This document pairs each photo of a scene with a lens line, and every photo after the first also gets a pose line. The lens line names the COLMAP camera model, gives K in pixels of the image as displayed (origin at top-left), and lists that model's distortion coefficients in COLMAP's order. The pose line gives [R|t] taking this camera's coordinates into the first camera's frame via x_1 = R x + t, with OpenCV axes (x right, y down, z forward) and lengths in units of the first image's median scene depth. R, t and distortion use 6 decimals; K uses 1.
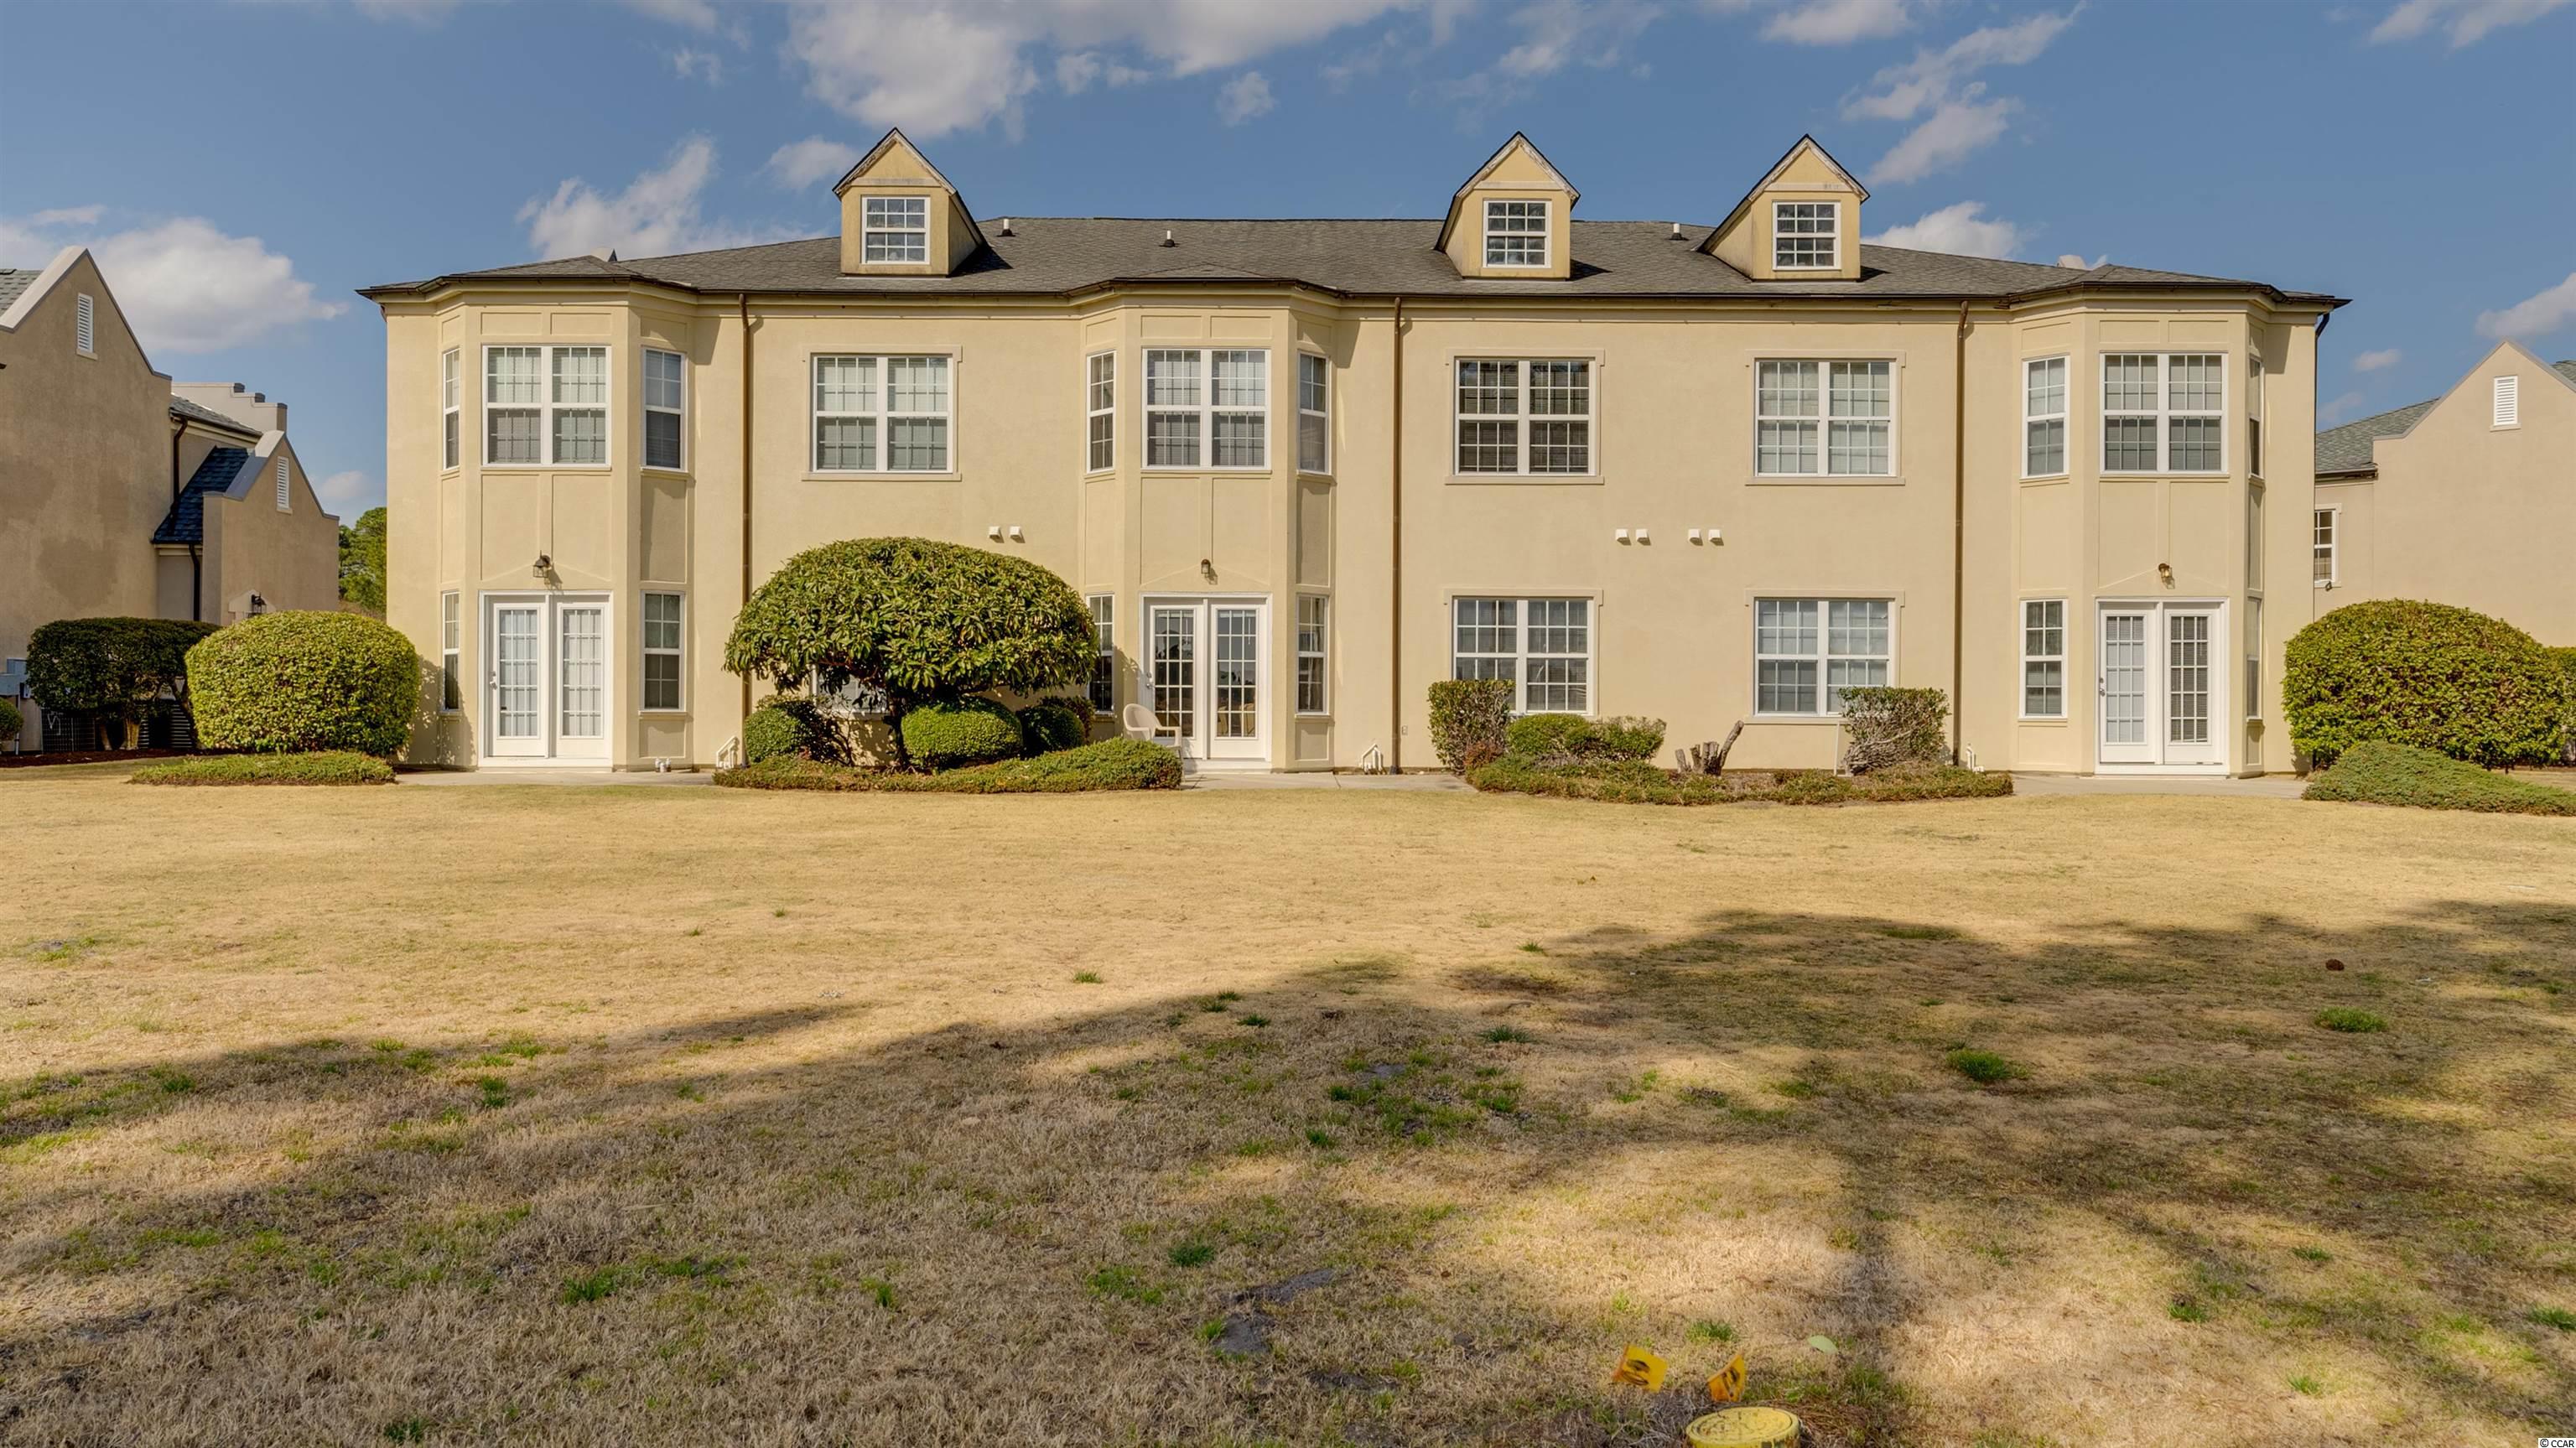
lens RADIAL K [[1178.7, 0, 1299.2], [0, 1178.7, 700.1], [0, 0, 1]] dist [-0.000295, 0.000408]
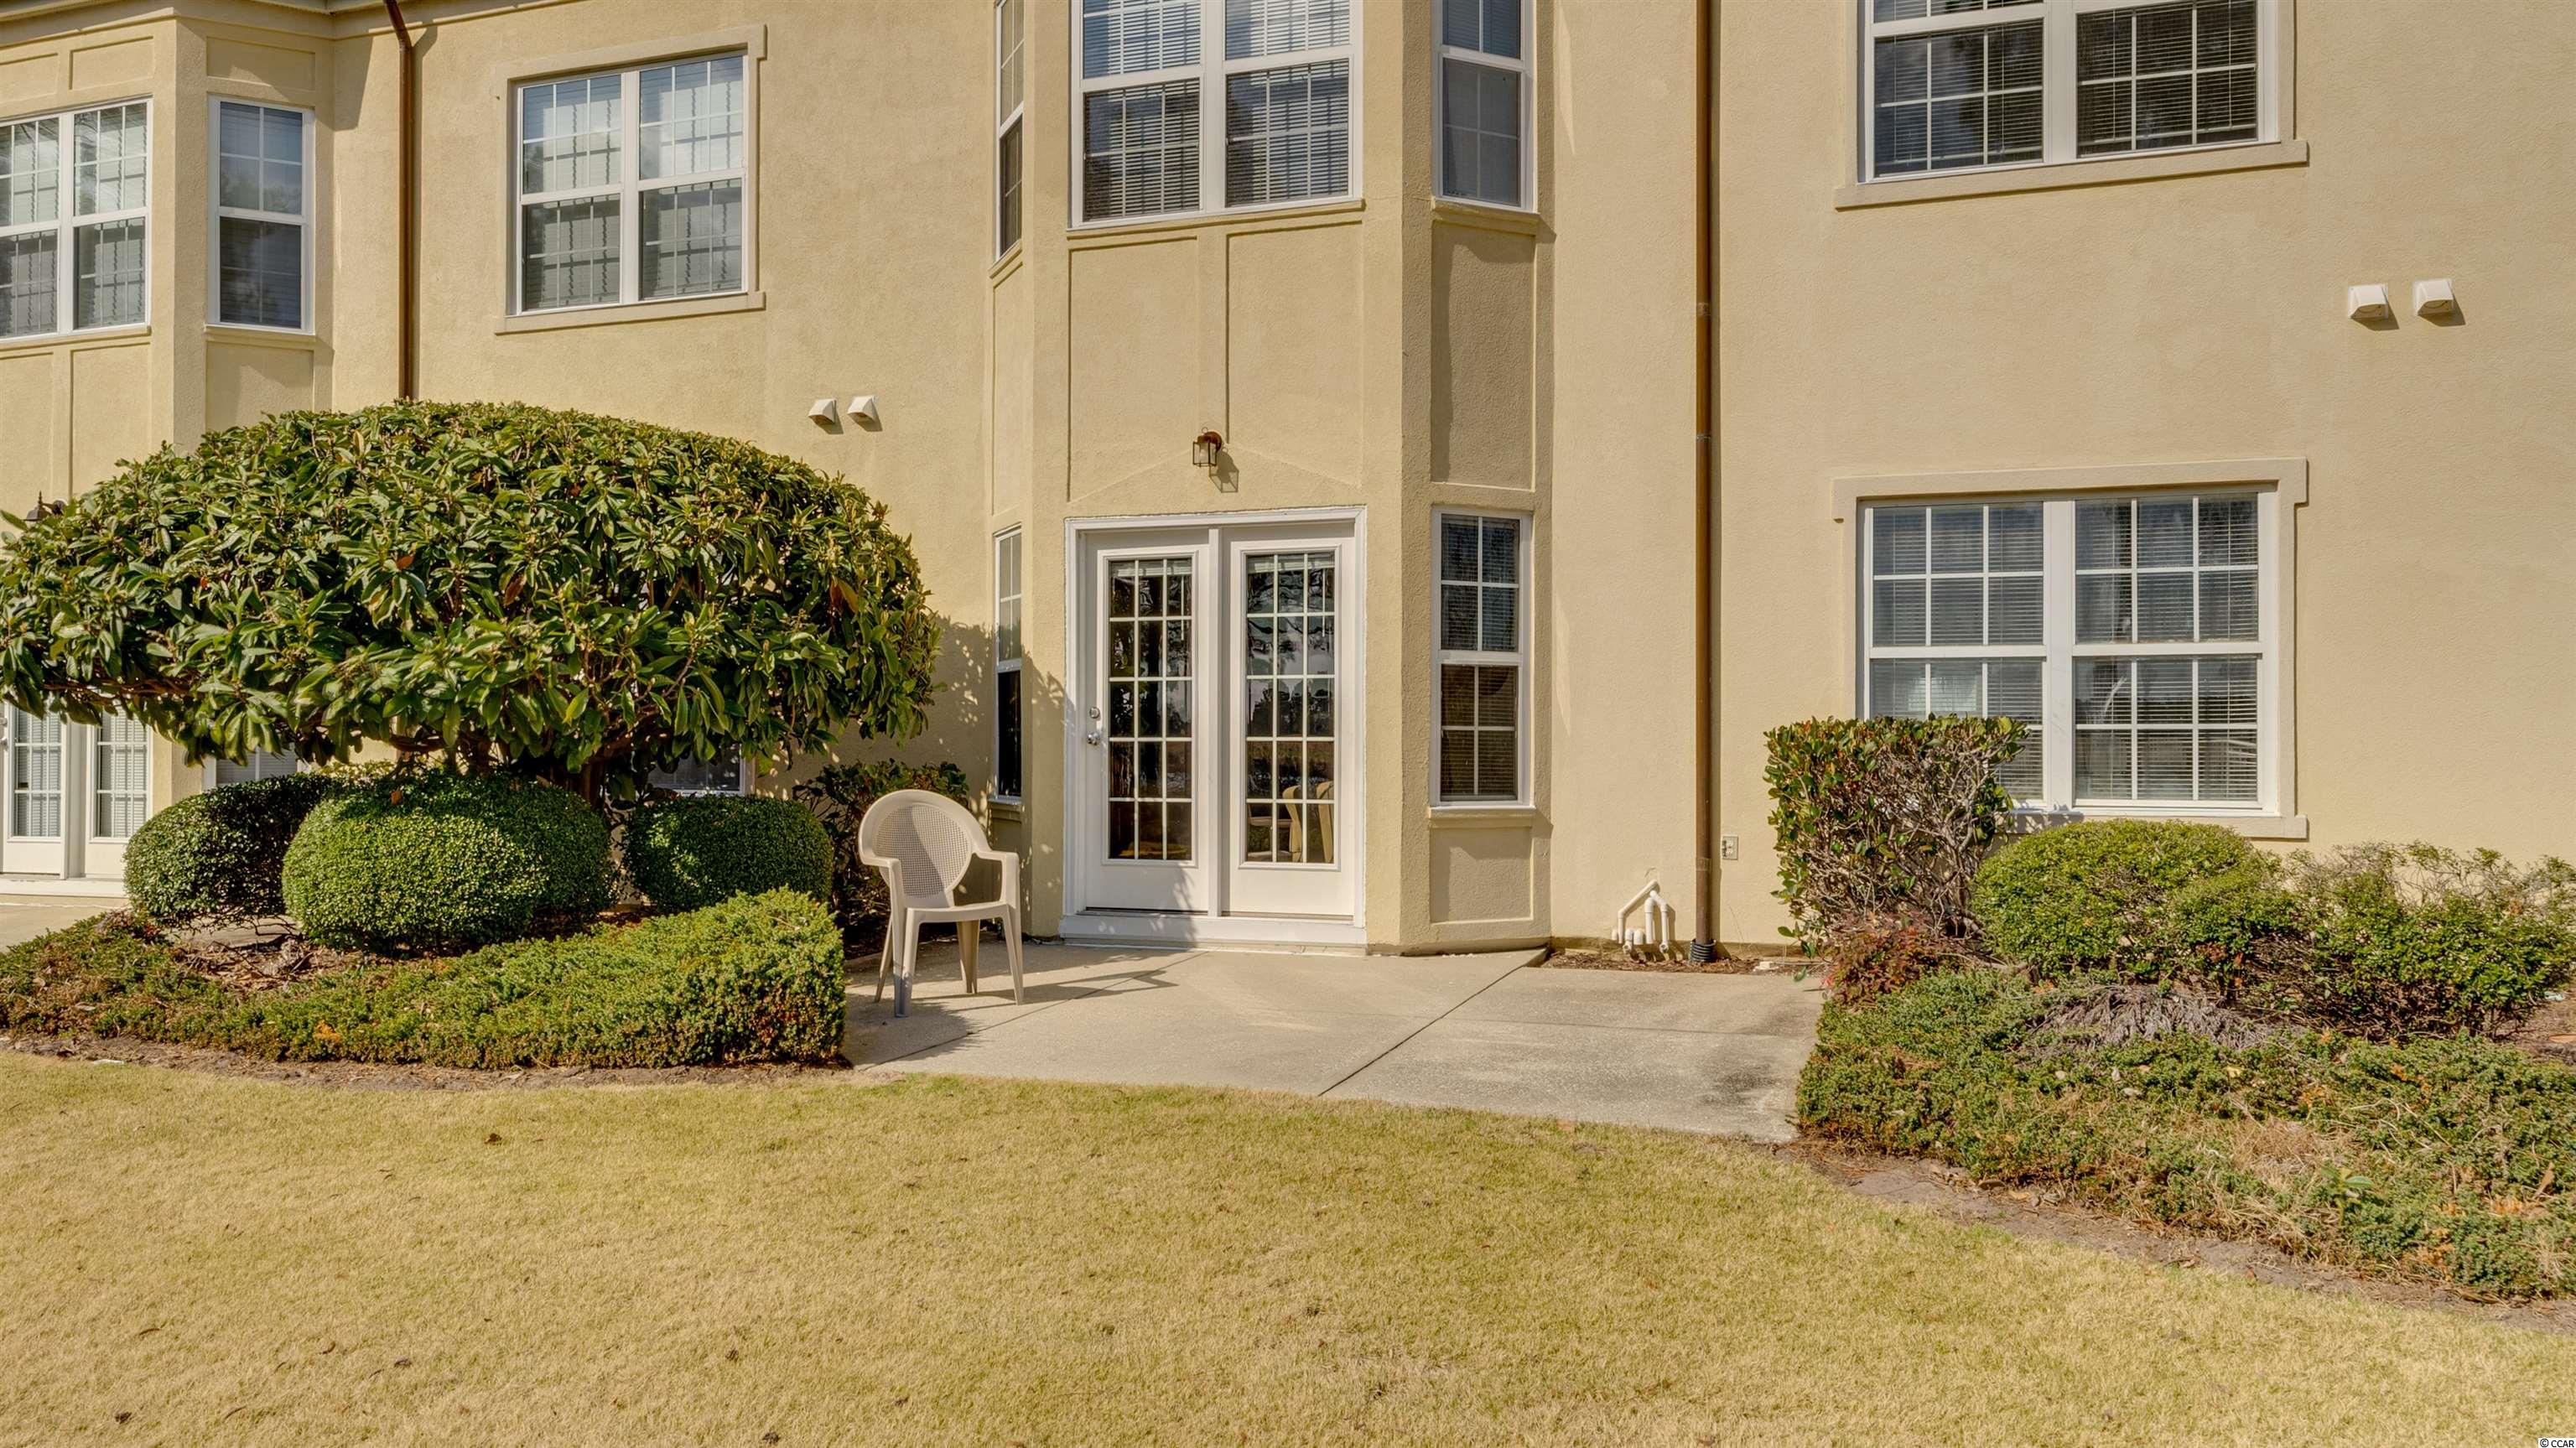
lens RADIAL K [[1637.0, 0, 1288.0], [0, 1637.0, 724.0], [0, 0, 1]] dist [0.000241, -0.000403]
pose [[0.954401, -0.007705, -0.298429, 0.113998], [0.003975, 0.999906, -0.013104, -0.009110], [0.298502, 0.011320, 0.954342, 0.450033]]
